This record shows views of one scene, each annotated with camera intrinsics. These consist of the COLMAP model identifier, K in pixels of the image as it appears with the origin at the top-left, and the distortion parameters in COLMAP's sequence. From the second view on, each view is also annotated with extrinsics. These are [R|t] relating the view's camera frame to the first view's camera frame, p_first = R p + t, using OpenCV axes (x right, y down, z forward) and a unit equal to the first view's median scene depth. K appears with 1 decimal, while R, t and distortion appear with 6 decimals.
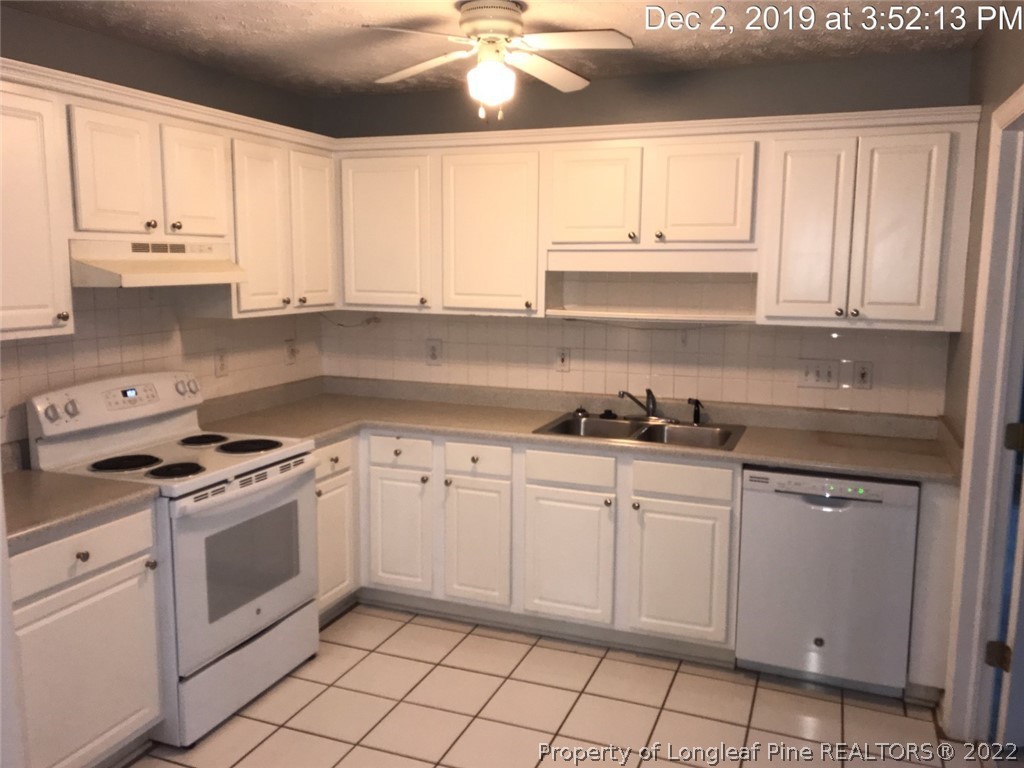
lens RADIAL K [[848.8, 0, 512.0], [0, 848.8, 384.0], [0, 0, 1]] dist [0.069377, 0.001593]
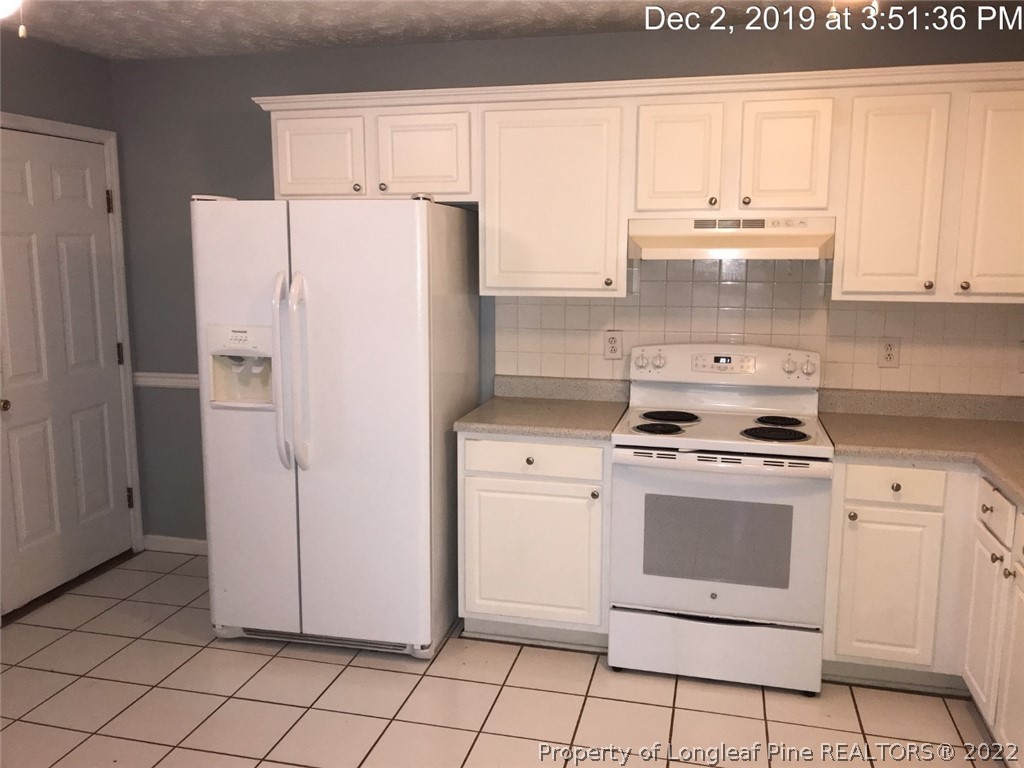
lens RADIAL K [[836.2, 0, 512.0], [0, 836.2, 384.0], [0, 0, 1]] dist [0.006004, -0.002265]
pose [[0.124330, 0.156078, -0.979889, 0.570628], [-0.146799, 0.979577, 0.137402, -0.067528], [0.981322, 0.126763, 0.144703, 0.610420]]
